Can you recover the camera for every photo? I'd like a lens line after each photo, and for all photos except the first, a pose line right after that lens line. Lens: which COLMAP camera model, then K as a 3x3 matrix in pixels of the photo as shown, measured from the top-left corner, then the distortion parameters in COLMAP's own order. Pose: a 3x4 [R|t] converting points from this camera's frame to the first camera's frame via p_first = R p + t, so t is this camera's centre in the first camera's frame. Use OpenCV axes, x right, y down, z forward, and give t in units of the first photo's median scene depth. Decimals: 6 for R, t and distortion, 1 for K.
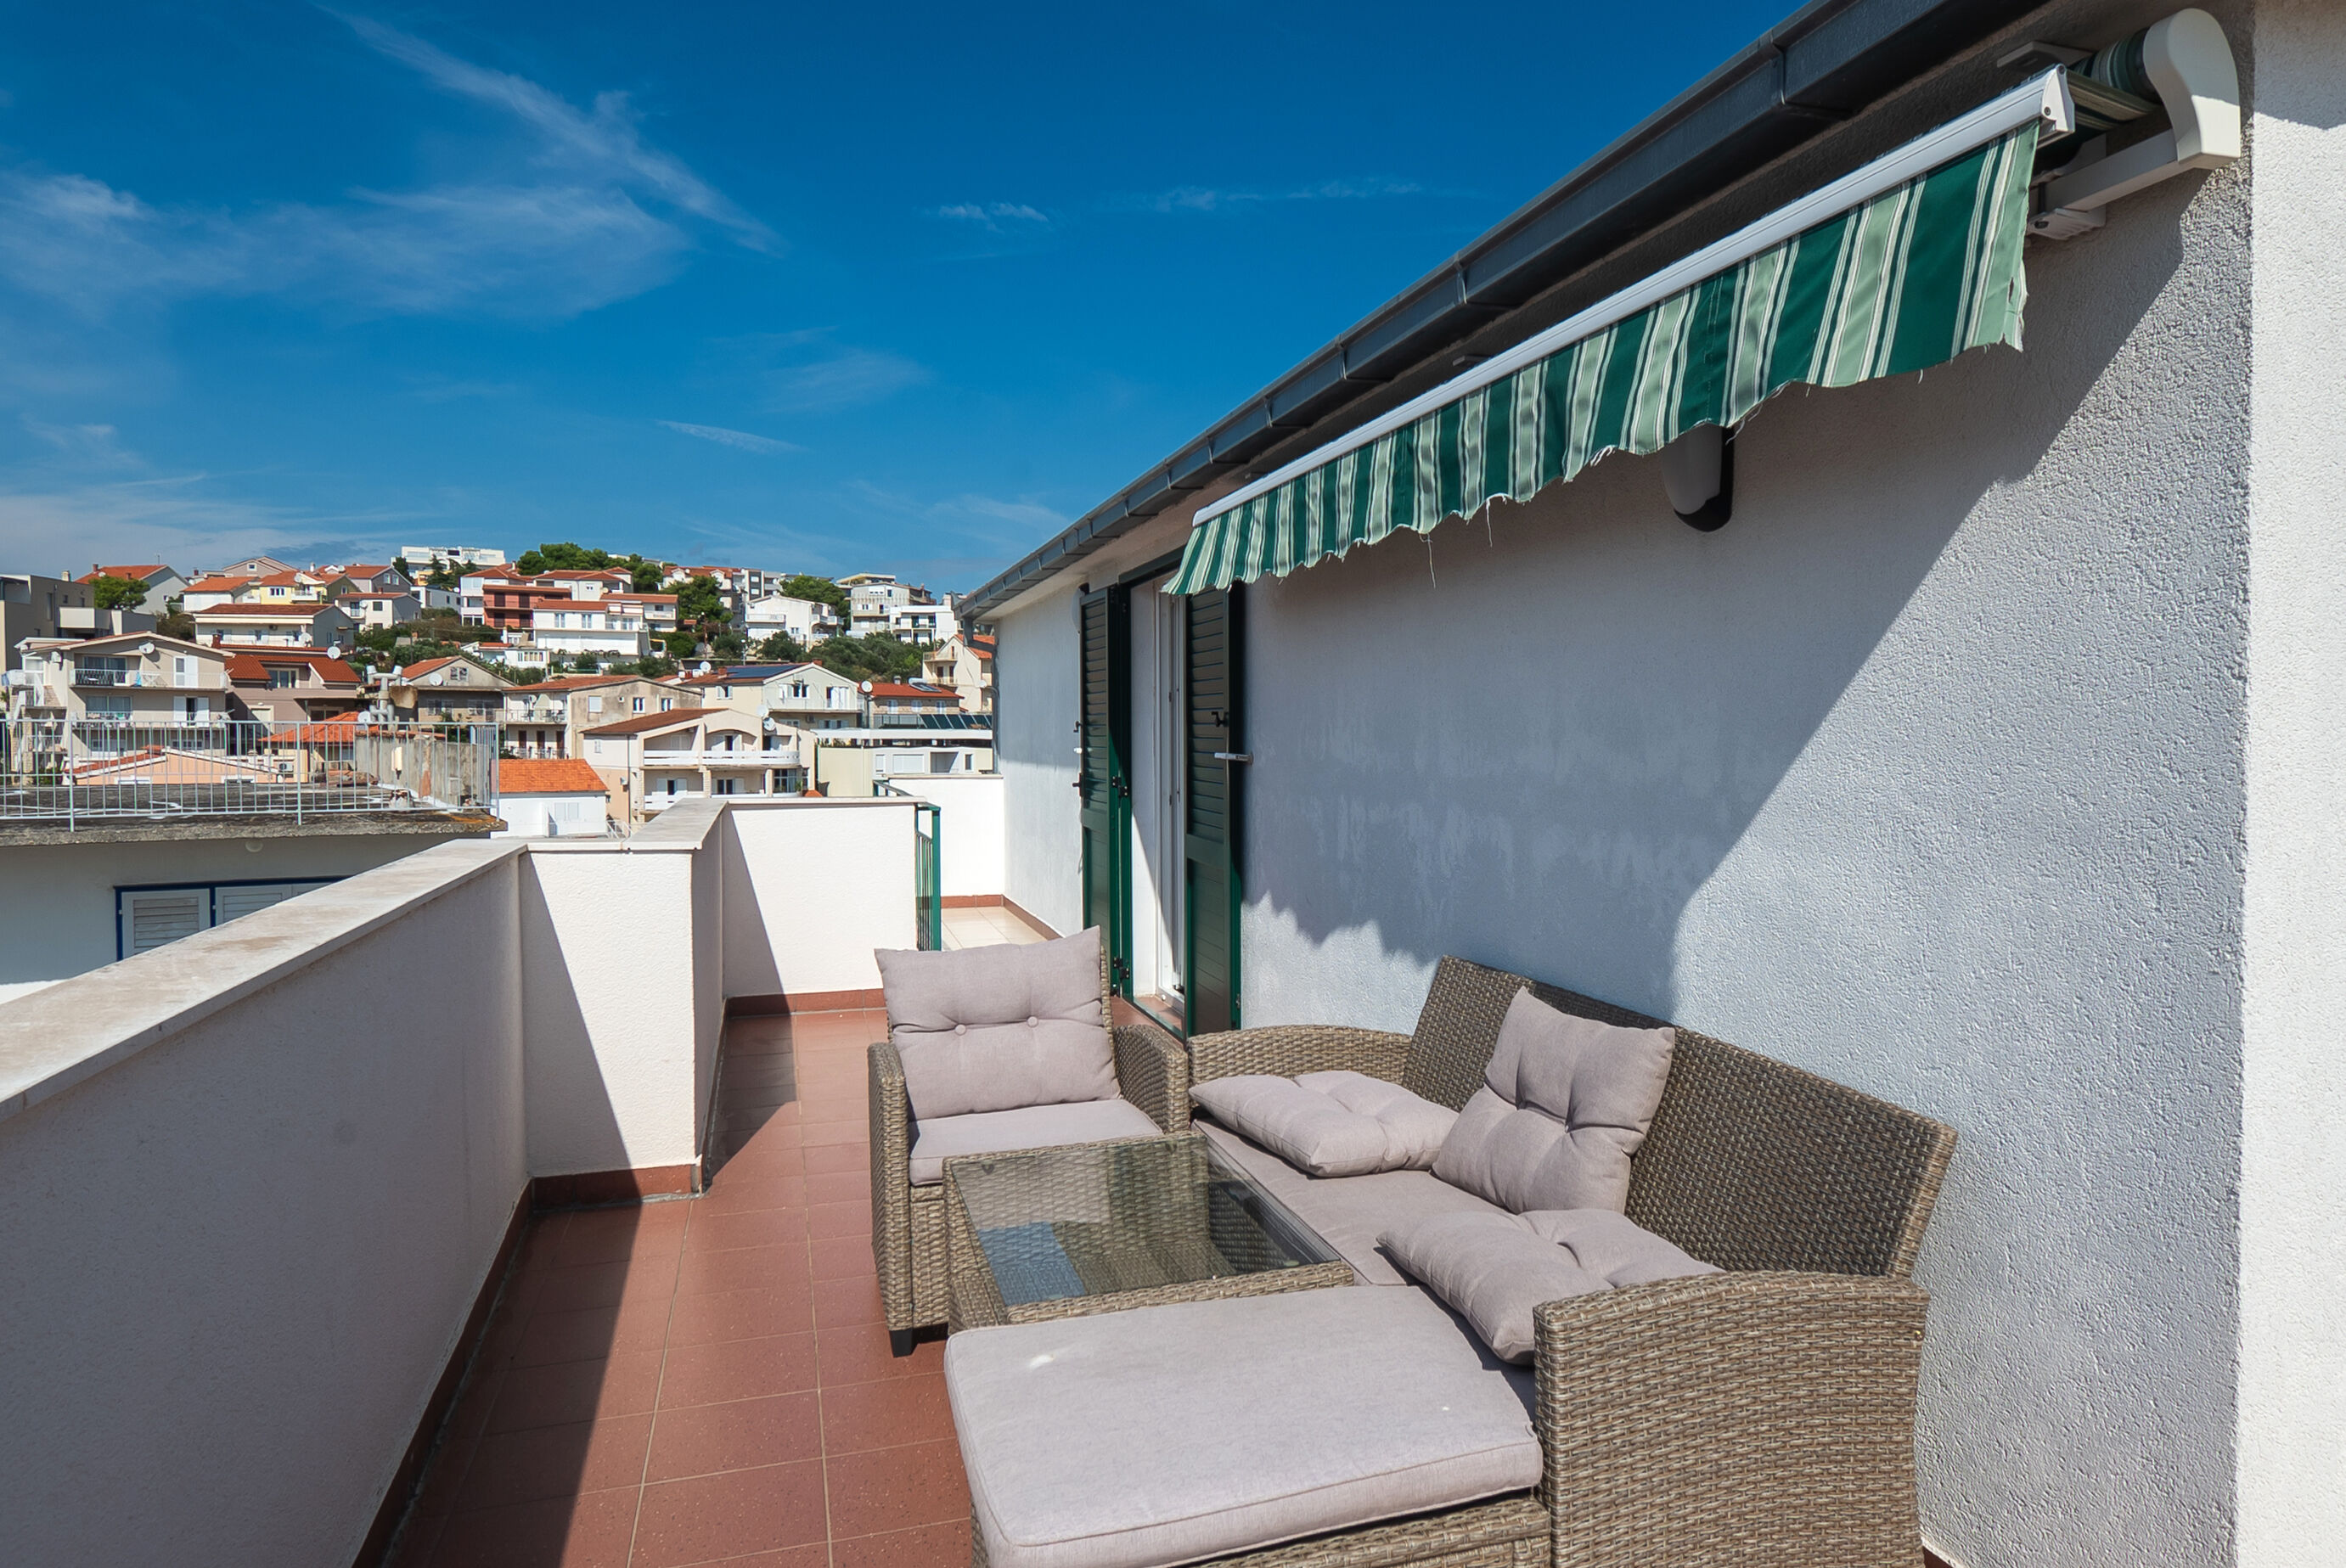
lens RADIAL K [[1493.1, 0, 1263.5], [0, 1493.1, 725.7], [0, 0, 1]] dist [0.003523, -0.005123]
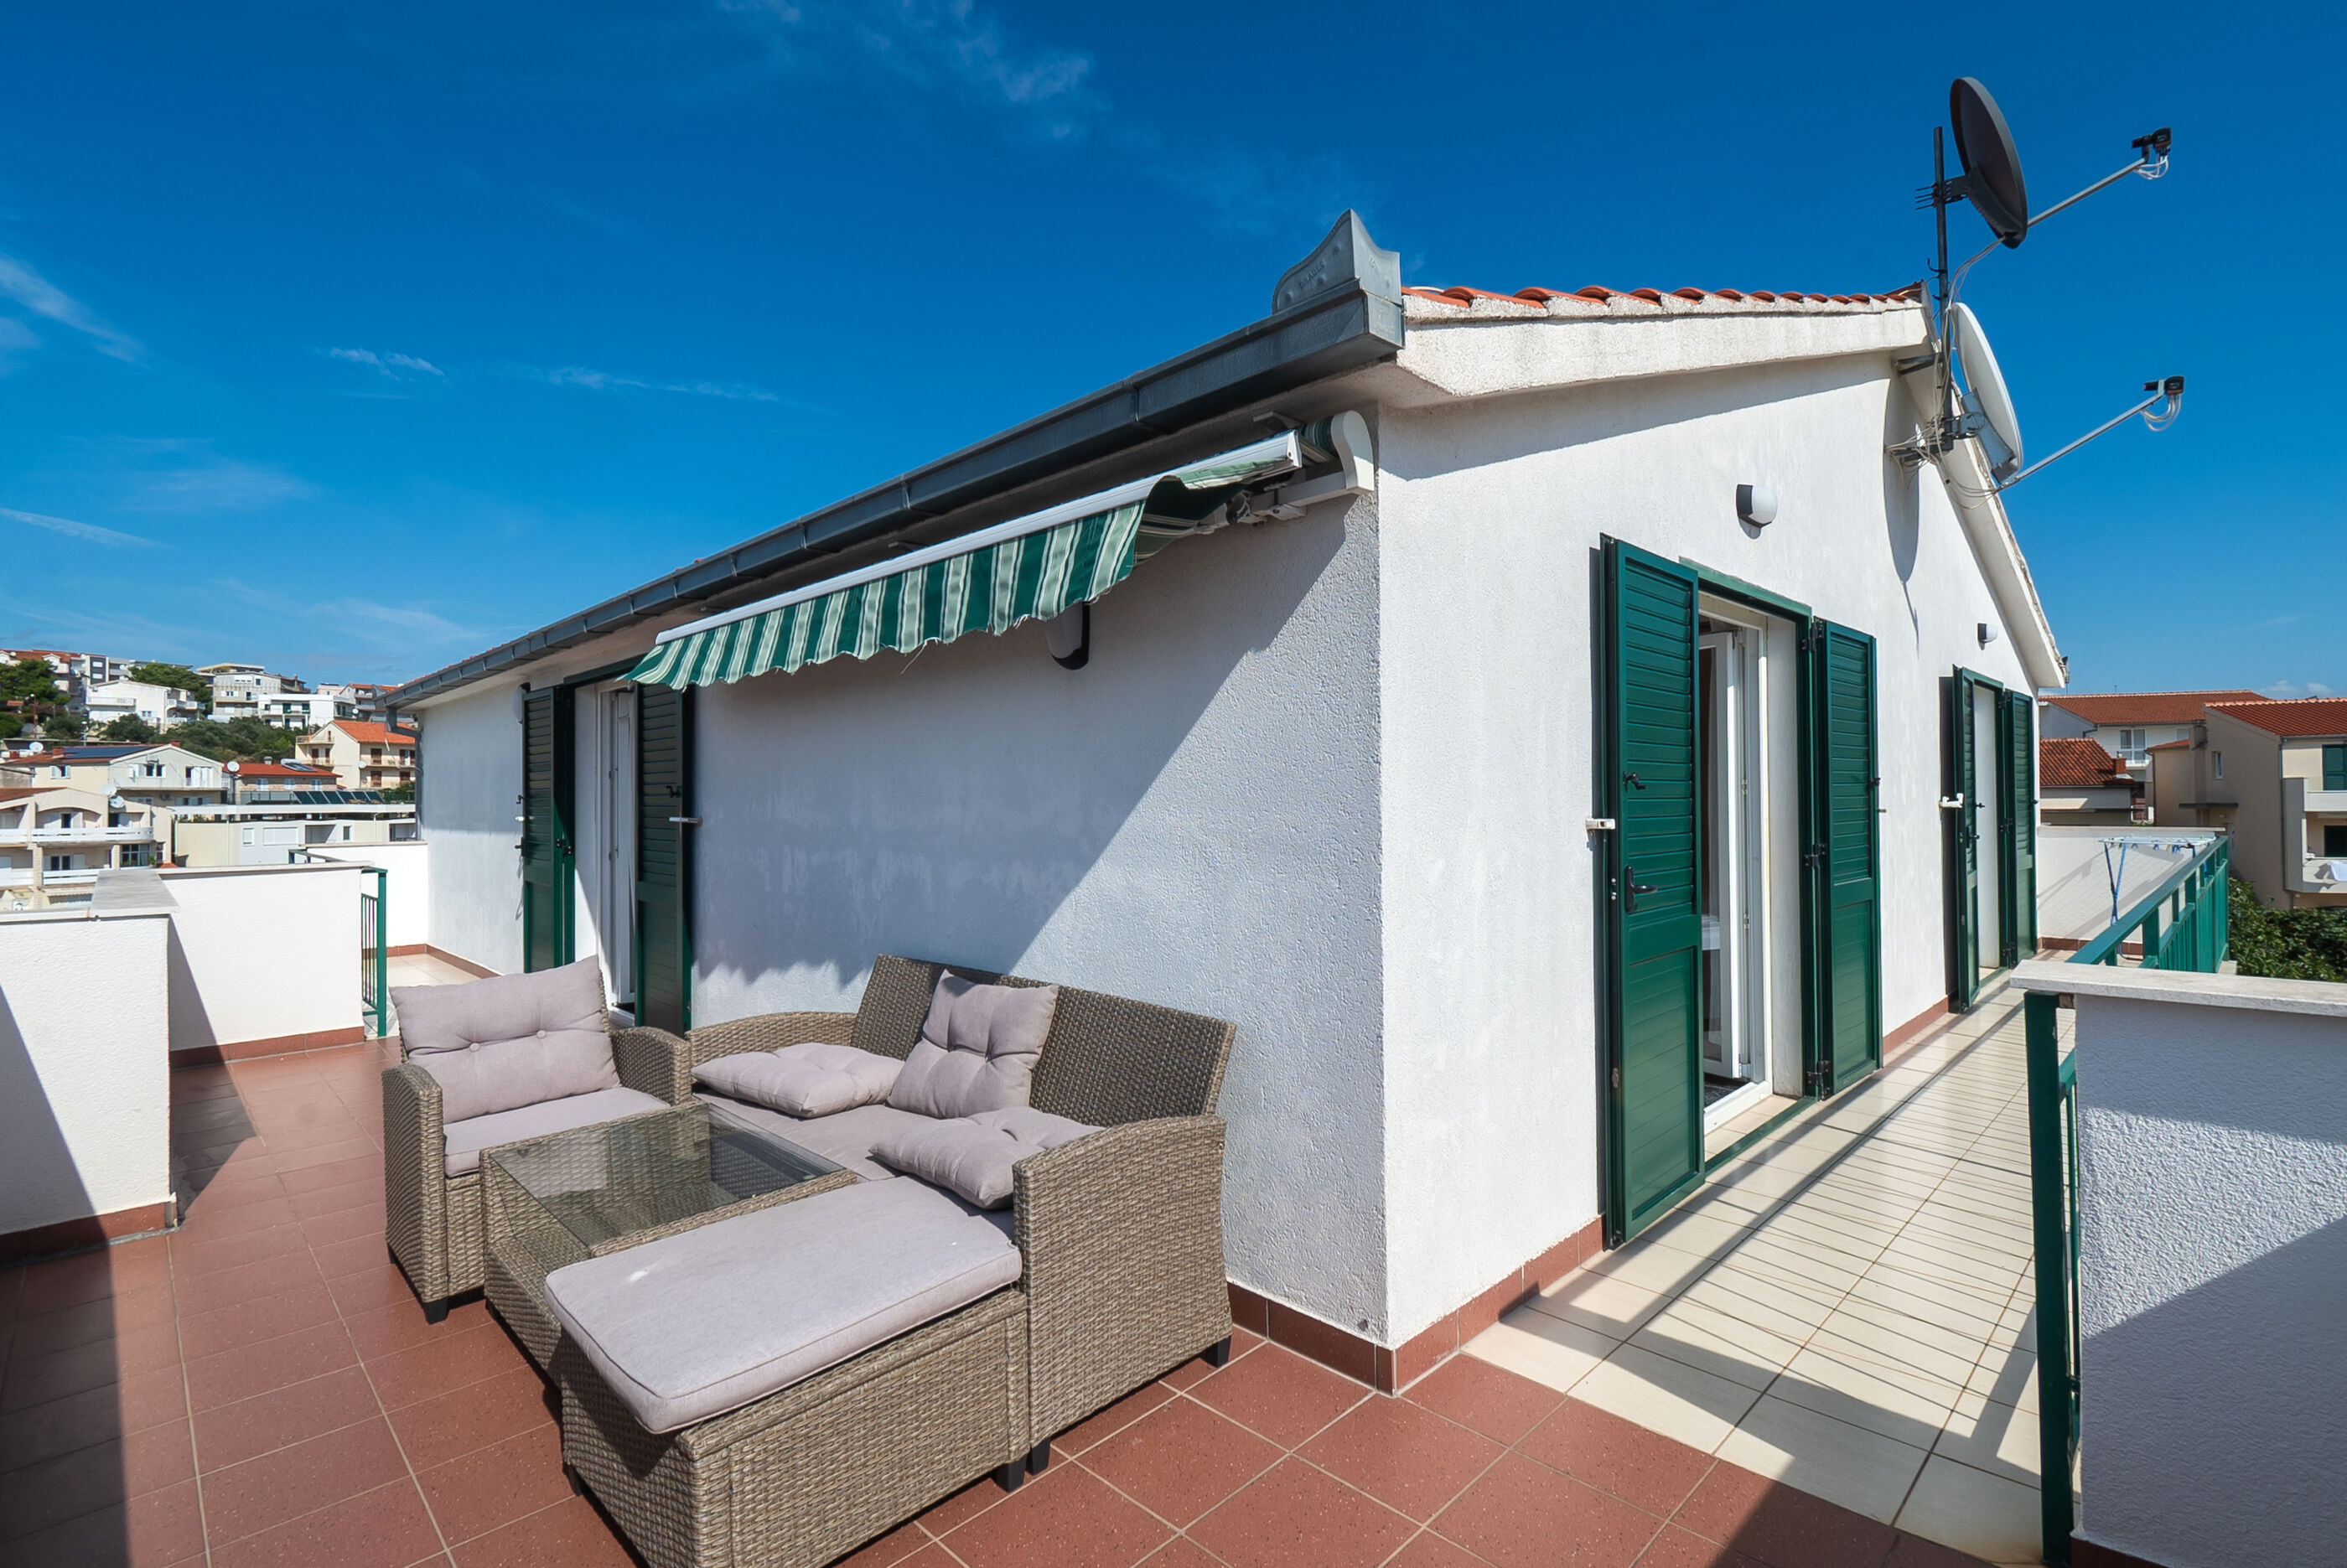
lens RADIAL K [[1060.7, 0, 1163.9], [0, 1060.7, 754.2], [0, 0, 1]] dist [0.014894, -0.013595]
pose [[0.894650, 0.006052, 0.446727, -0.108441], [0.010983, 0.999308, -0.035534, 0.001379], [-0.446633, 0.036696, 0.893965, -0.047991]]
